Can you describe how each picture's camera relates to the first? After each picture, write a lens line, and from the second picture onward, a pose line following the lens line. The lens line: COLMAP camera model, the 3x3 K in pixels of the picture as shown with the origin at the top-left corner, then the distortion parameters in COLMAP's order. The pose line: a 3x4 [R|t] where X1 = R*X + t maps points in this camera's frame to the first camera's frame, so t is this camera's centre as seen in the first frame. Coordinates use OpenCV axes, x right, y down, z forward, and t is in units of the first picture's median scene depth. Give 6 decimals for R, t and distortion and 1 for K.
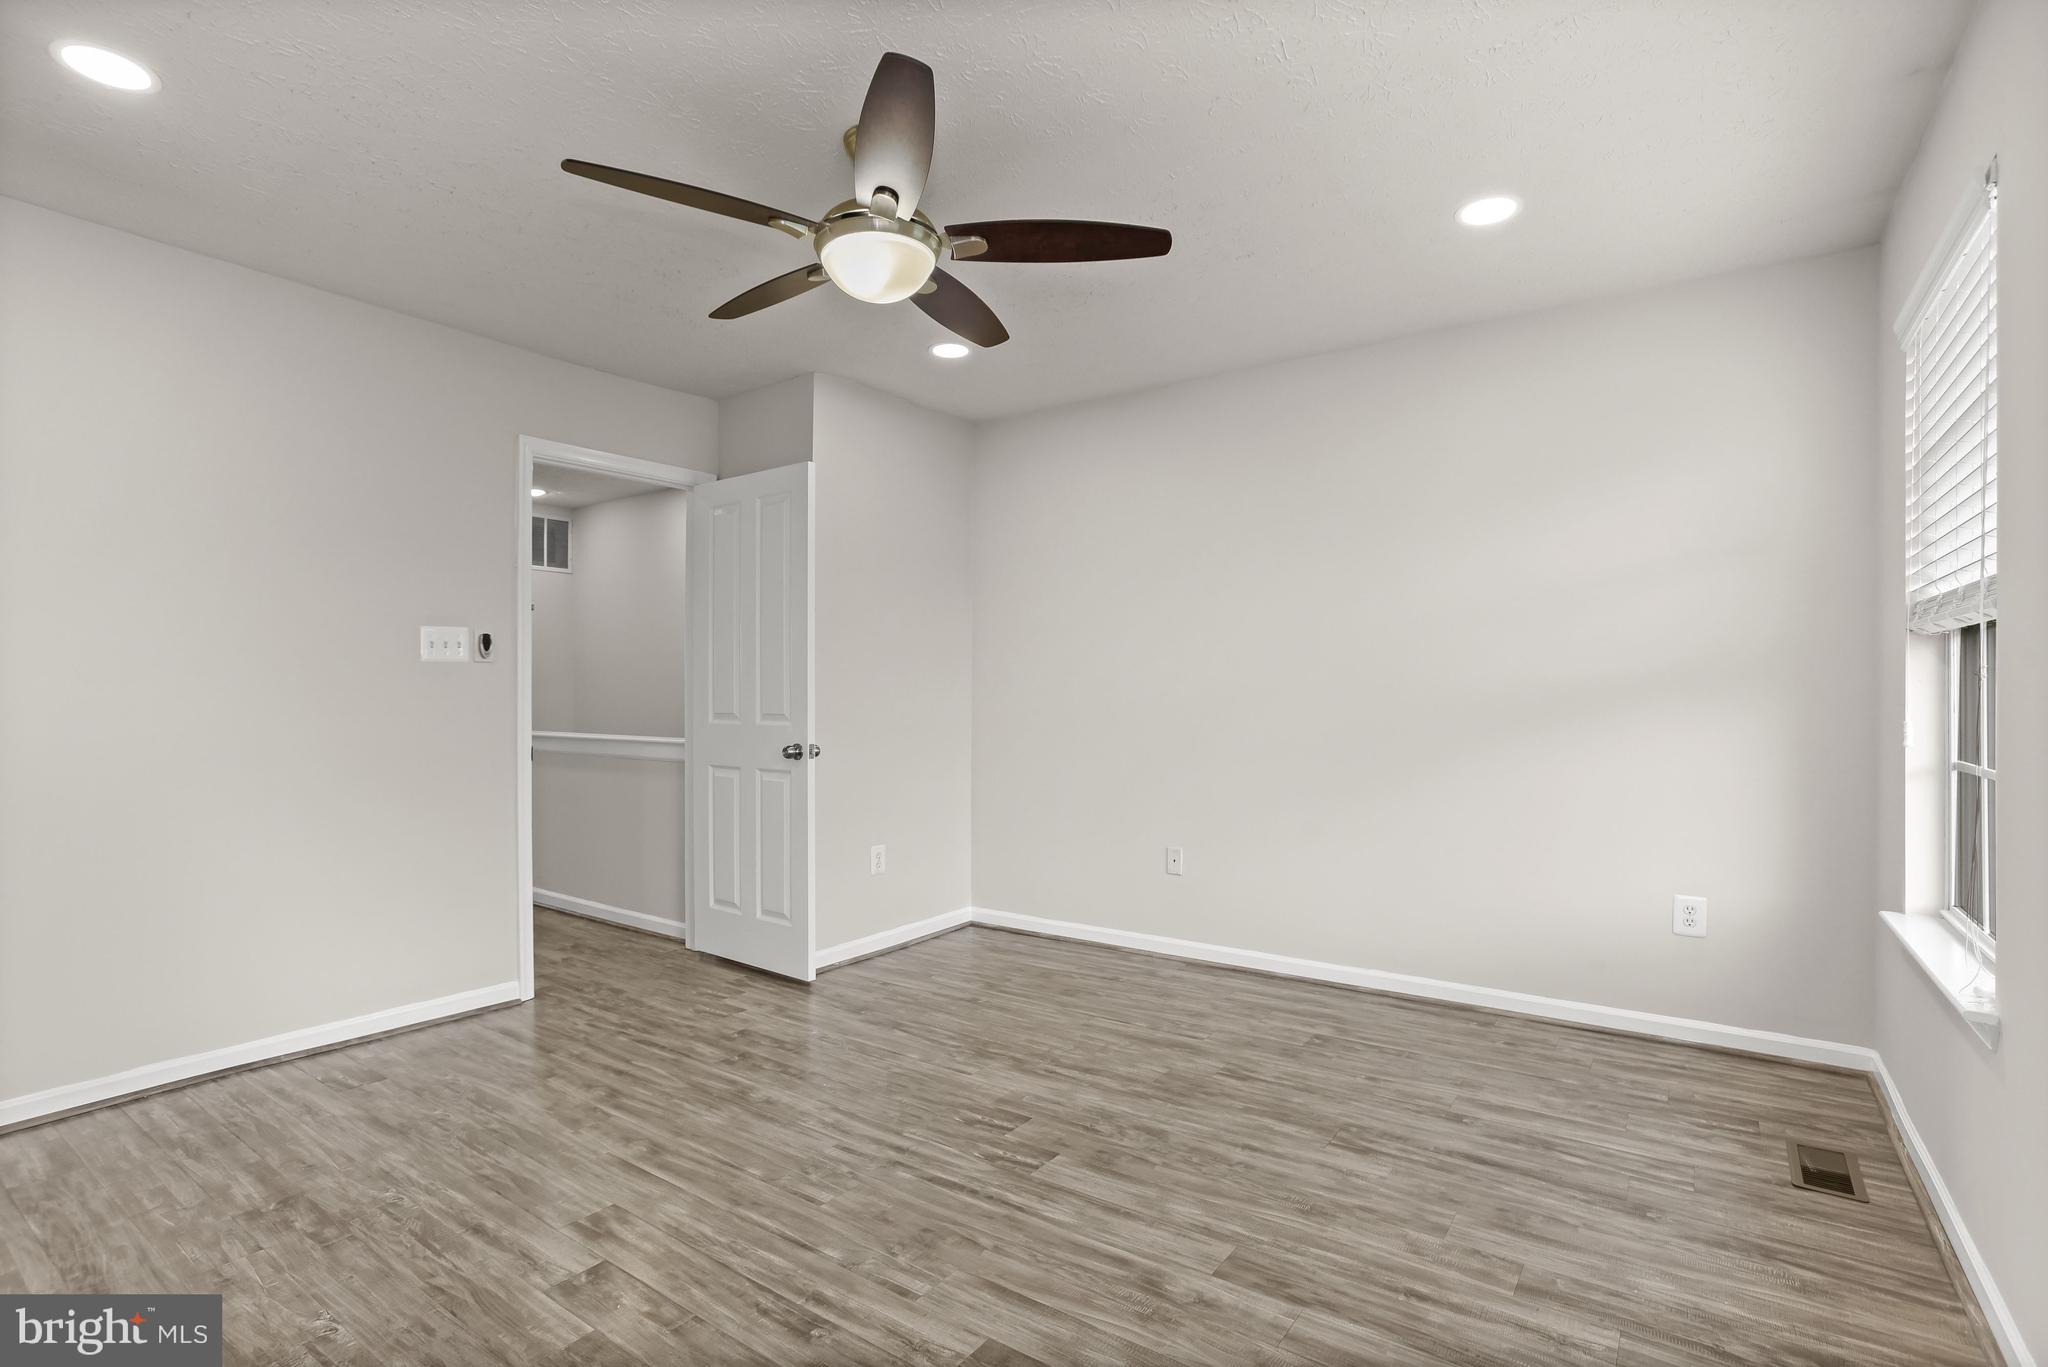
lens RADIAL K [[1000.8, 0, 1024.0], [0, 1000.8, 683.5], [0, 0, 1]] dist [-0.060885, 0.026180]
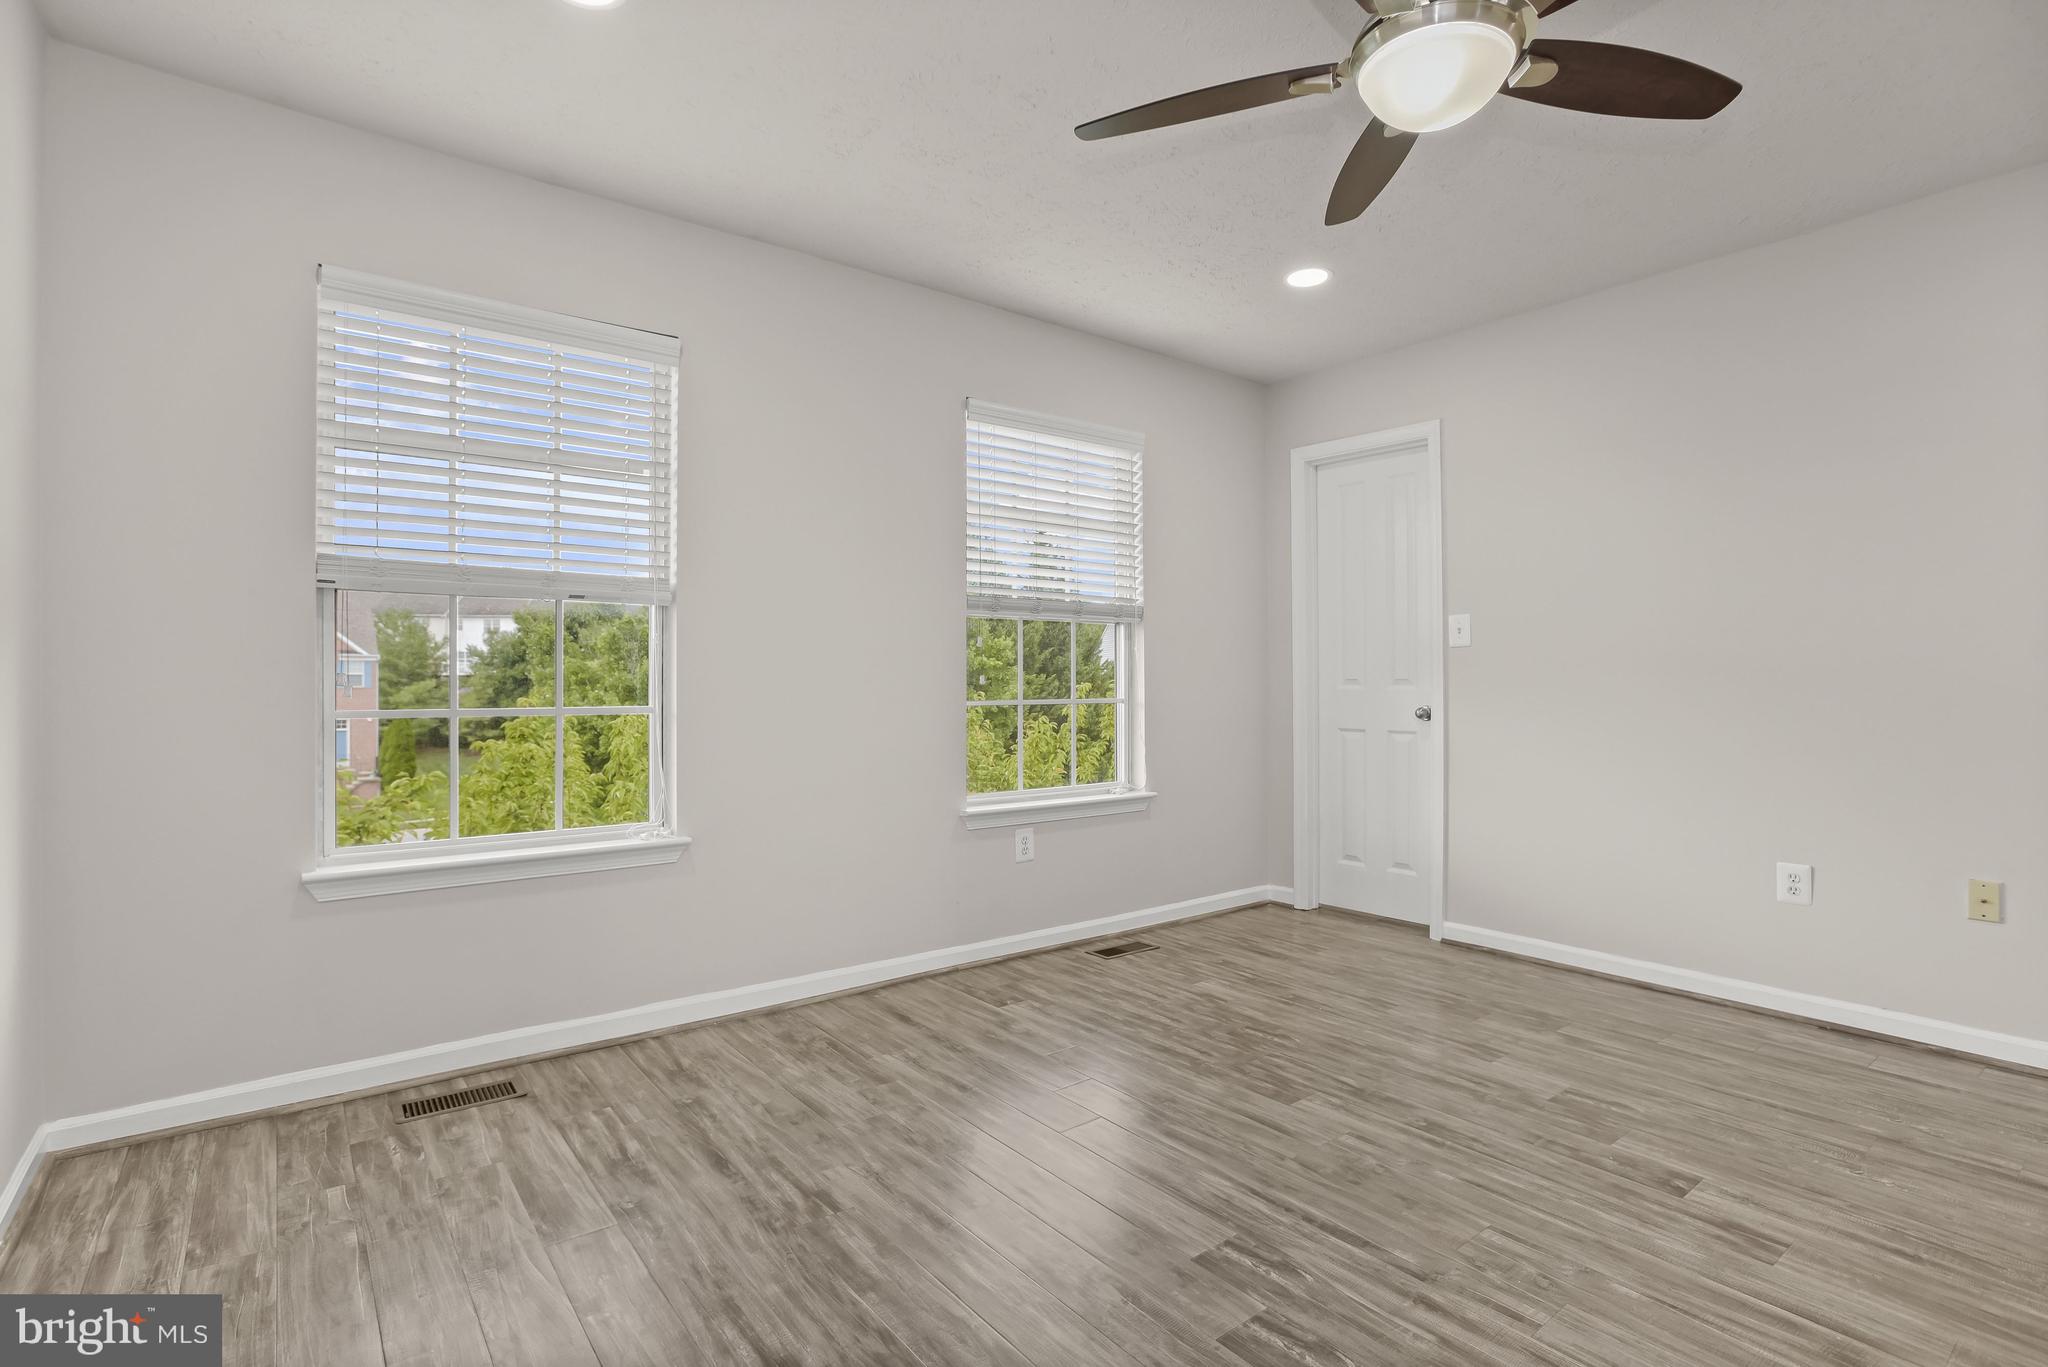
lens RADIAL K [[878.5, 0, 963.5], [0, 878.5, 686.6], [0, 0, 1]] dist [-0.008867, 0.000877]
pose [[-0.927936, -0.004943, 0.372707, -0.051795], [-0.006436, 0.999975, -0.002760, 0.044453], [-0.372684, -0.004960, -0.927945, 1.765664]]
